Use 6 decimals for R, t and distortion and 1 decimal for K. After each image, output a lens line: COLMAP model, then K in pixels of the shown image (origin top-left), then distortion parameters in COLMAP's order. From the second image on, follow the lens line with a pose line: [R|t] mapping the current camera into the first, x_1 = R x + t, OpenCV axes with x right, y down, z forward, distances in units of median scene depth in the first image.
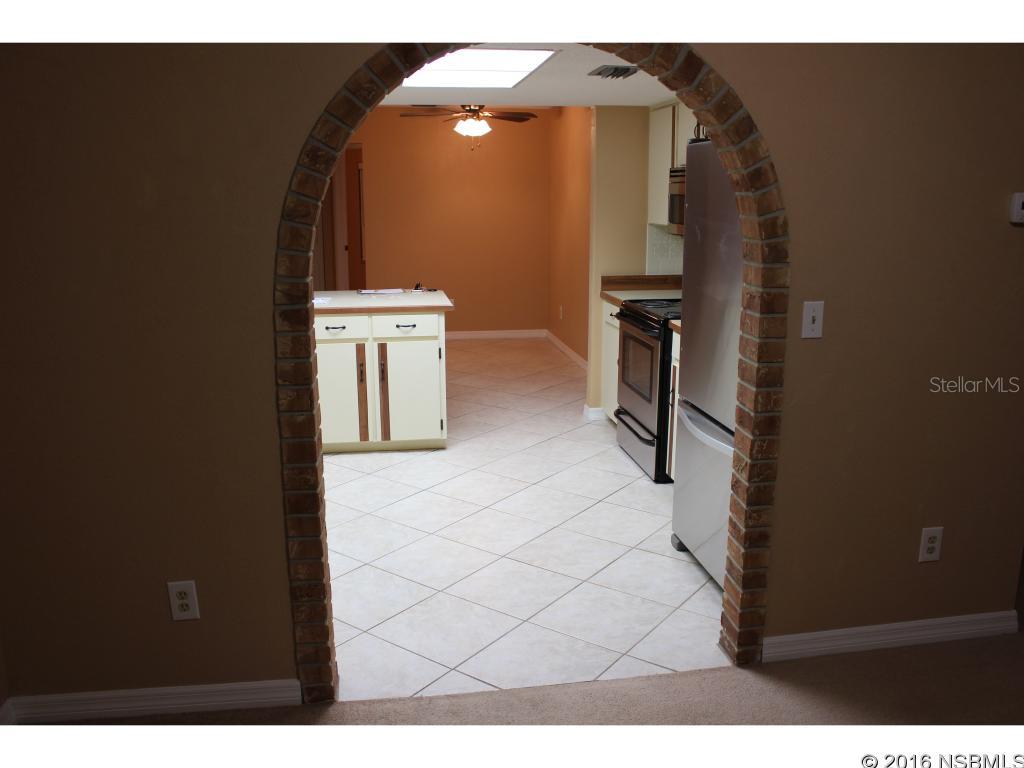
lens RADIAL K [[831.7, 0, 524.5], [0, 831.7, 383.8], [0, 0, 1]] dist [-0.141208, 0.118800]
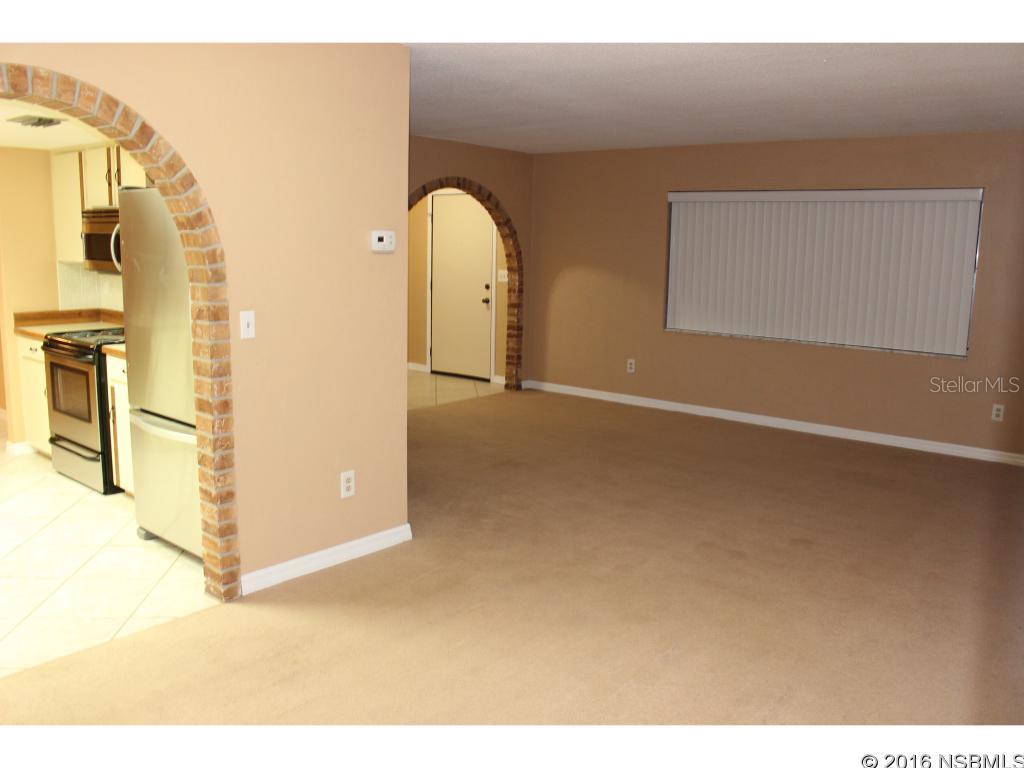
lens RADIAL K [[831.7, 0, 524.5], [0, 831.7, 383.8], [0, 0, 1]] dist [-0.141208, 0.118800]
pose [[0.739908, -0.094601, 0.666023, -0.201408], [0.127941, 0.991781, -0.001262, 0.072814], [-0.660430, 0.086145, 0.745930, -0.275625]]
